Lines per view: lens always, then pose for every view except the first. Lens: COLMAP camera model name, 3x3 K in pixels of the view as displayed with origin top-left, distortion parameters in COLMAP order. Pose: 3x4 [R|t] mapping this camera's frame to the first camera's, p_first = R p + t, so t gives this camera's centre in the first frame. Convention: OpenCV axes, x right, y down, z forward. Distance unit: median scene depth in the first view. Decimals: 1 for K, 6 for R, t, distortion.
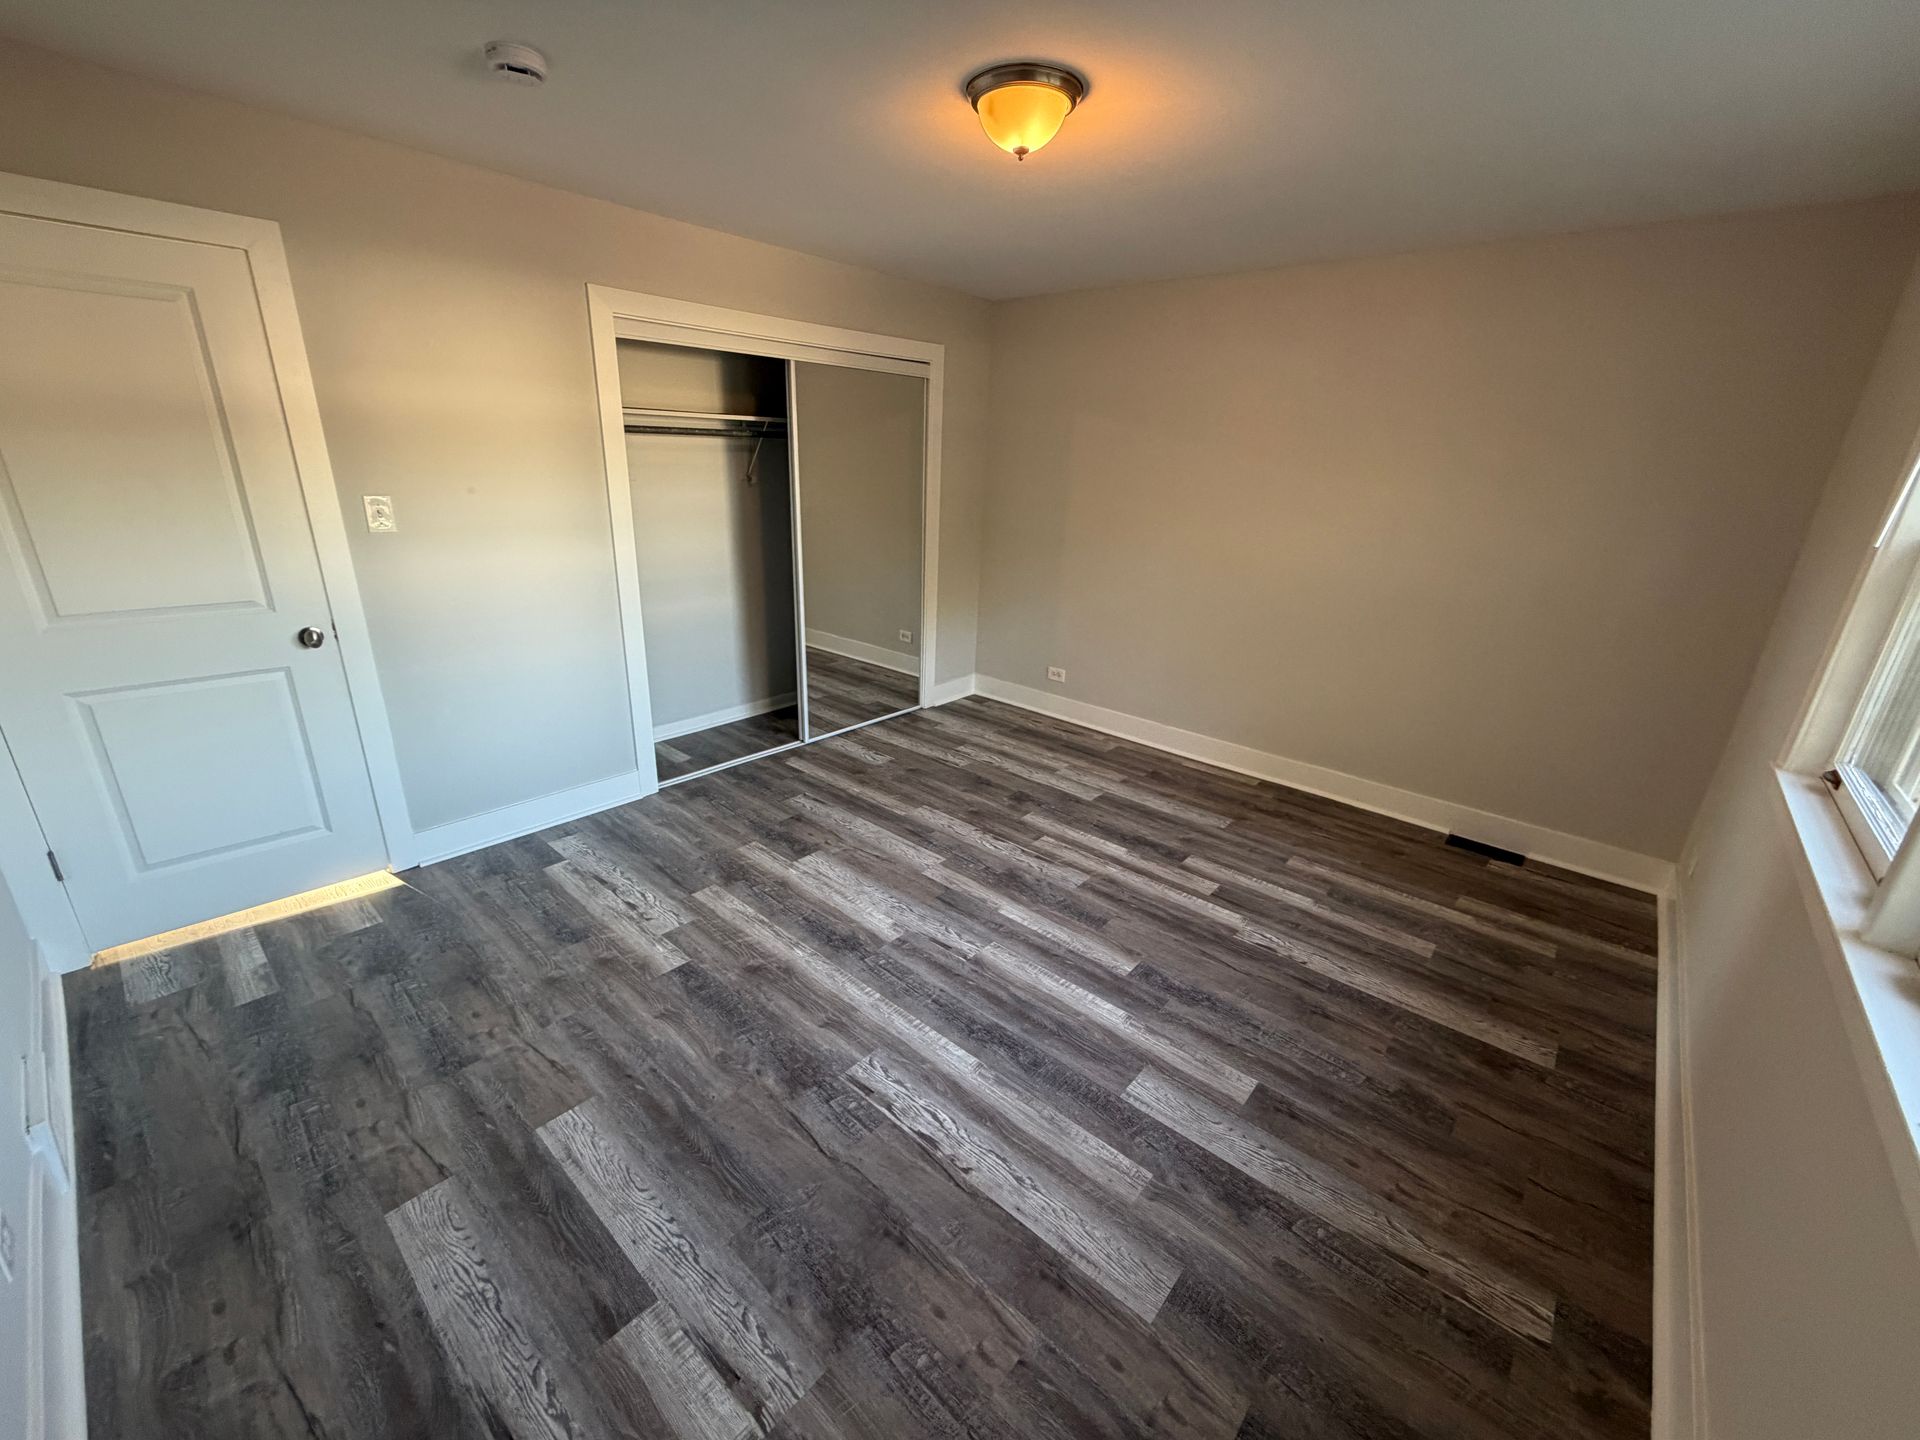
lens RADIAL K [[764.2, 0, 955.7], [0, 764.2, 718.5], [0, 0, 1]] dist [0.000205, -0.000197]
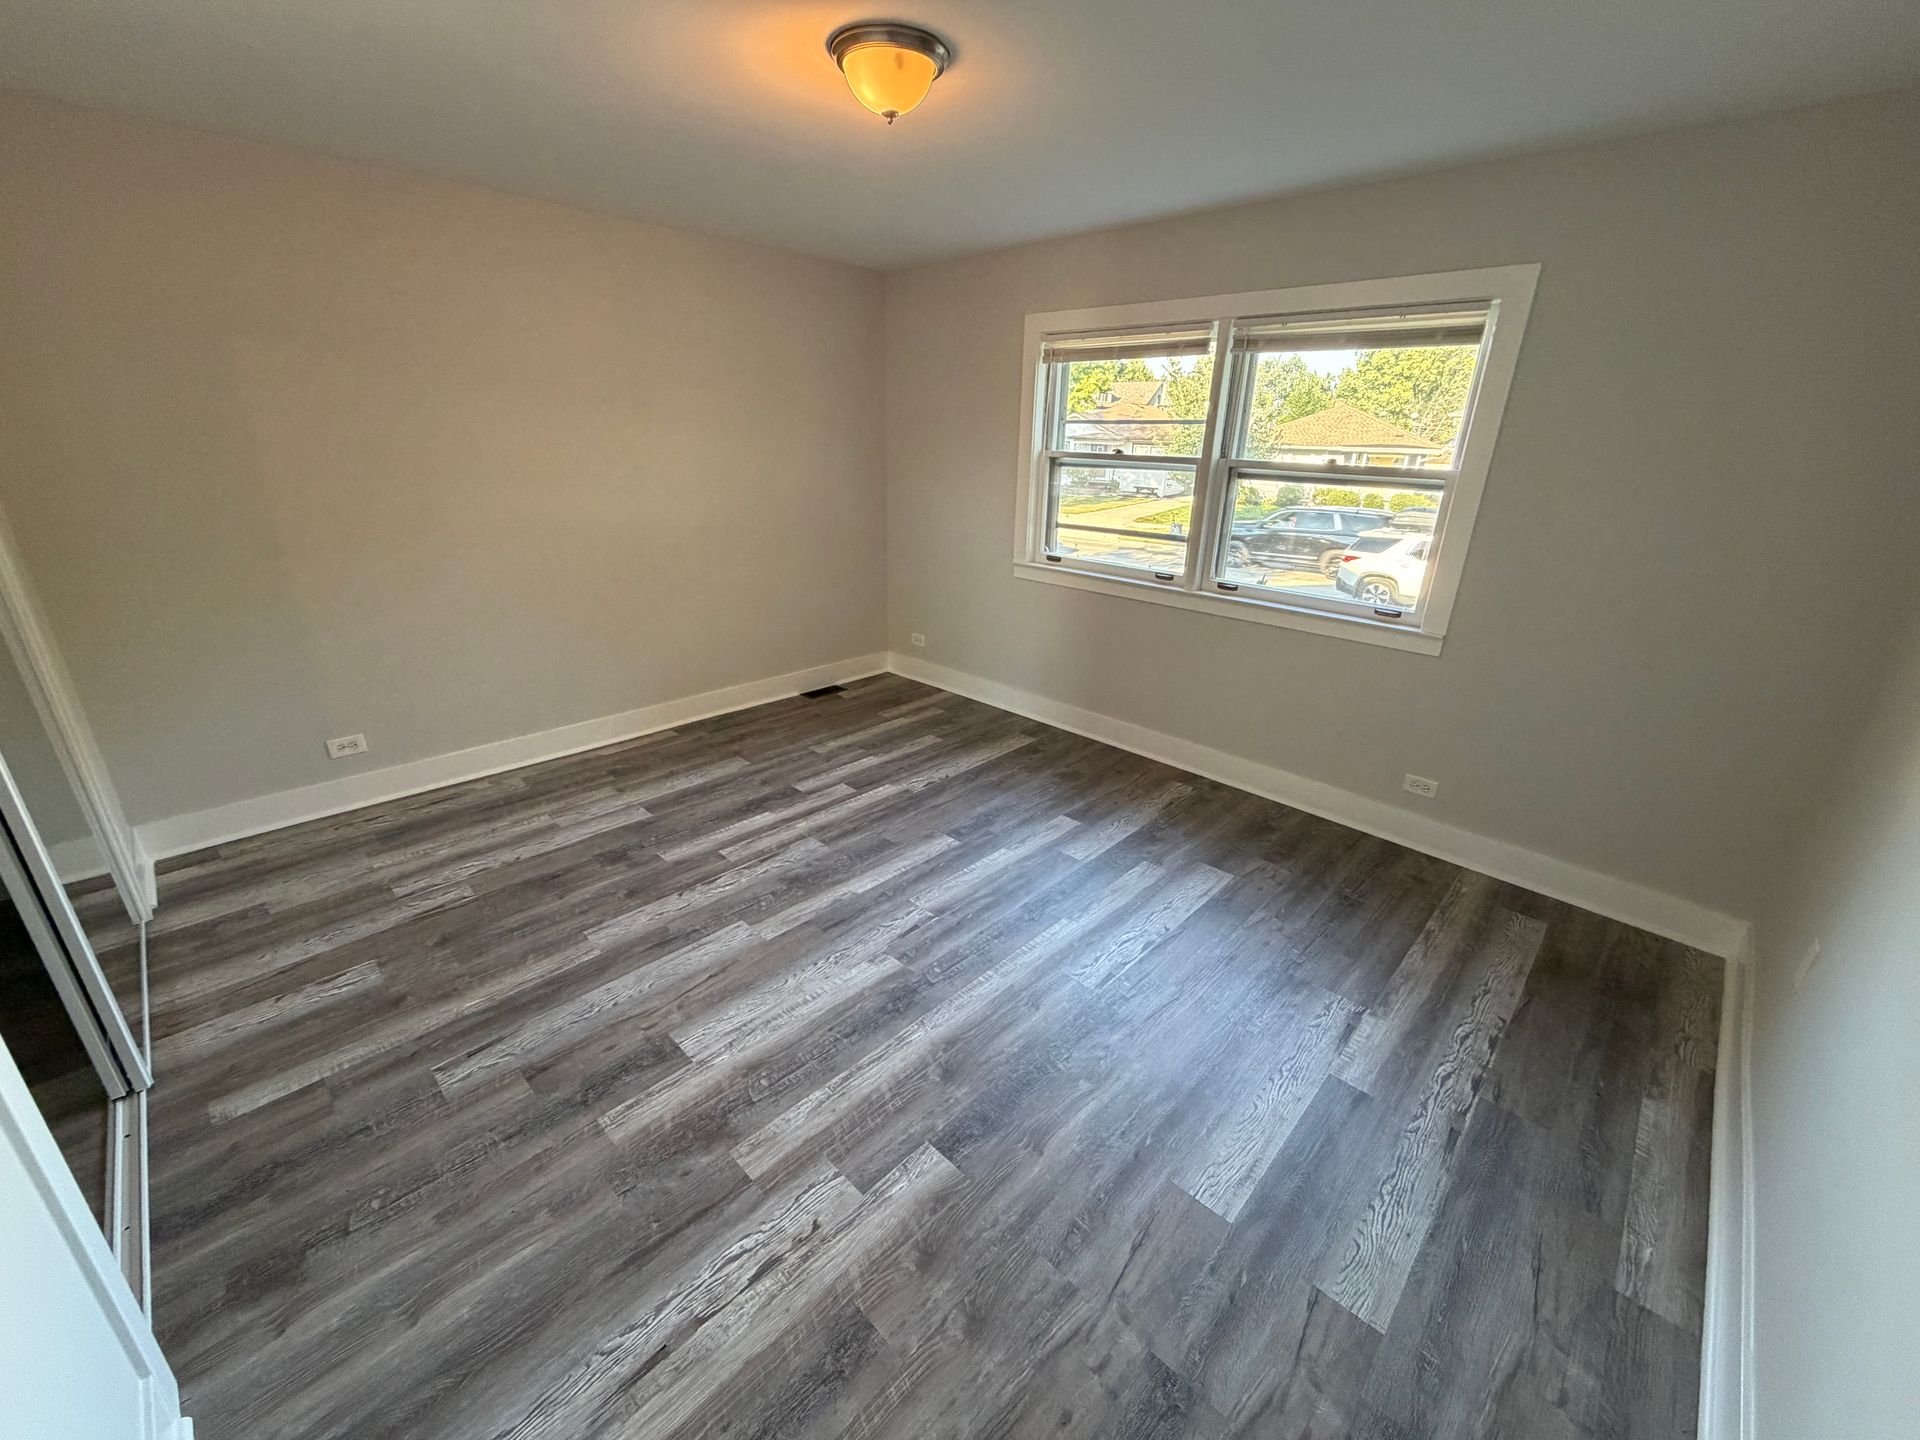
lens RADIAL K [[764.2, 0, 955.7], [0, 764.2, 718.5], [0, 0, 1]] dist [0.000205, -0.000197]
pose [[0.051918, -0.387127, 0.920563, -0.672632], [0.309128, 0.882762, 0.353796, -0.228643], [-0.949602, 0.266203, 0.165503, 0.581993]]
